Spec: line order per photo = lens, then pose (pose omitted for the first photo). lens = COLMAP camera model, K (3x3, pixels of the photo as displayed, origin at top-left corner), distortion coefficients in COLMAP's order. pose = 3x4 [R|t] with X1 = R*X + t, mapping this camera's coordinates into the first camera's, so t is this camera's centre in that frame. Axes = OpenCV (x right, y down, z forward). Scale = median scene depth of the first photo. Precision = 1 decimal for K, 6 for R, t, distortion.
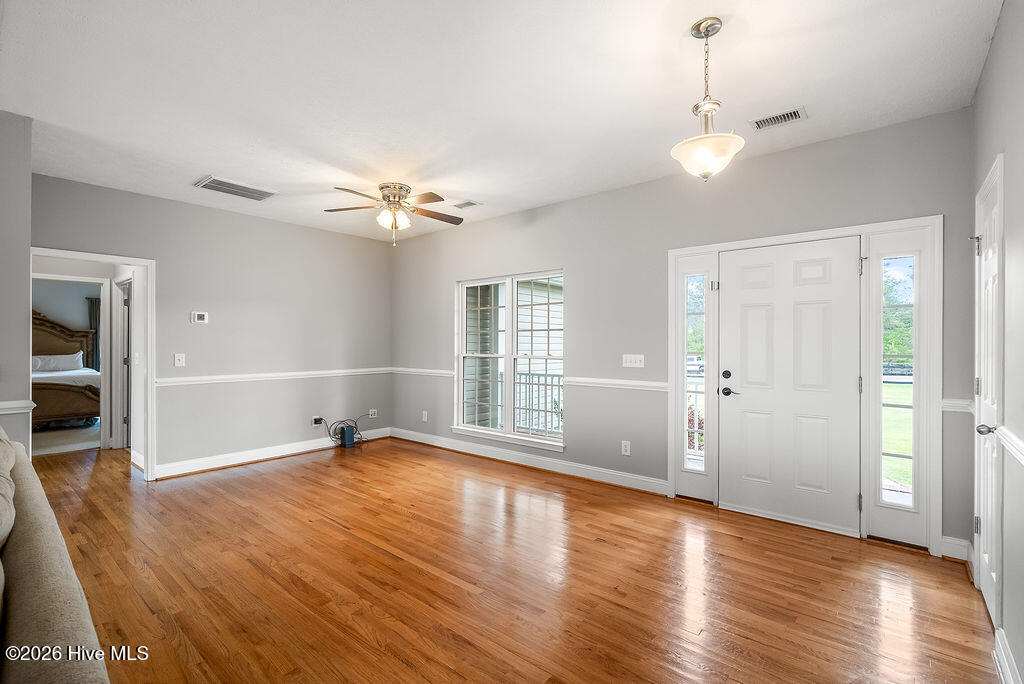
lens RADIAL K [[466.2, 0, 510.2], [0, 466.2, 344.3], [0, 0, 1]] dist [-0.004423, 0.000856]
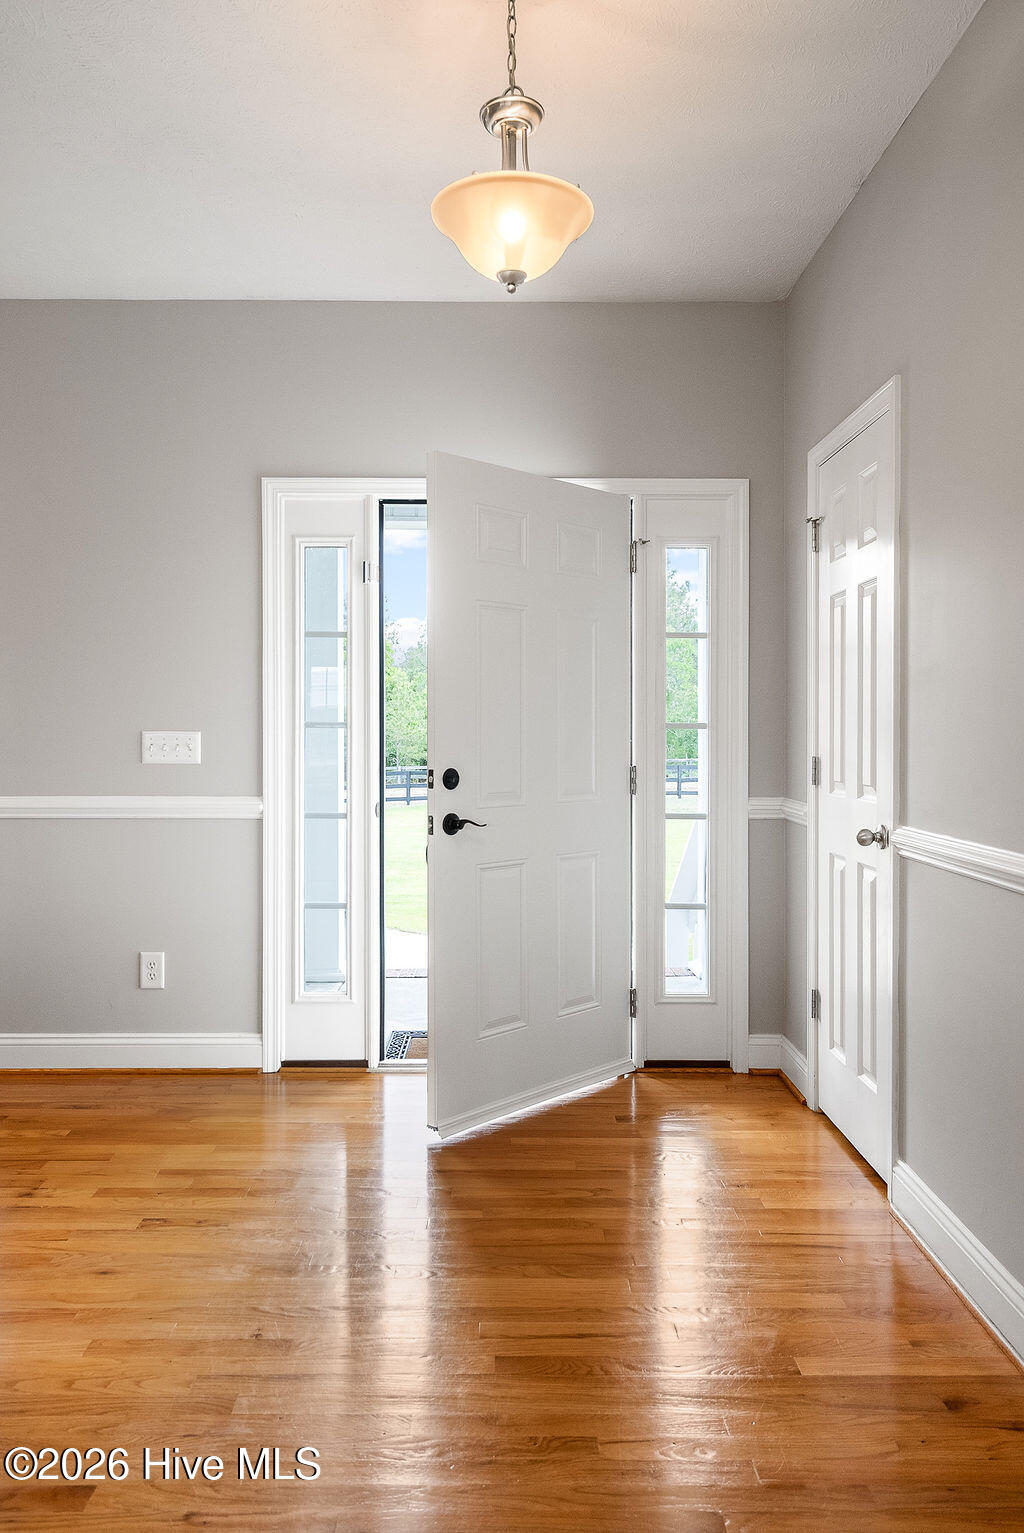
lens RADIAL K [[1042.7, 0, 491.6], [0, 1042.7, 742.4], [0, 0, 1]] dist [-0.000296, 0.000563]
pose [[0.763116, -0.006949, 0.646224, -0.148955], [0.003954, 0.999974, 0.006084, 0.037947], [-0.646249, -0.002088, 0.763124, 0.212898]]
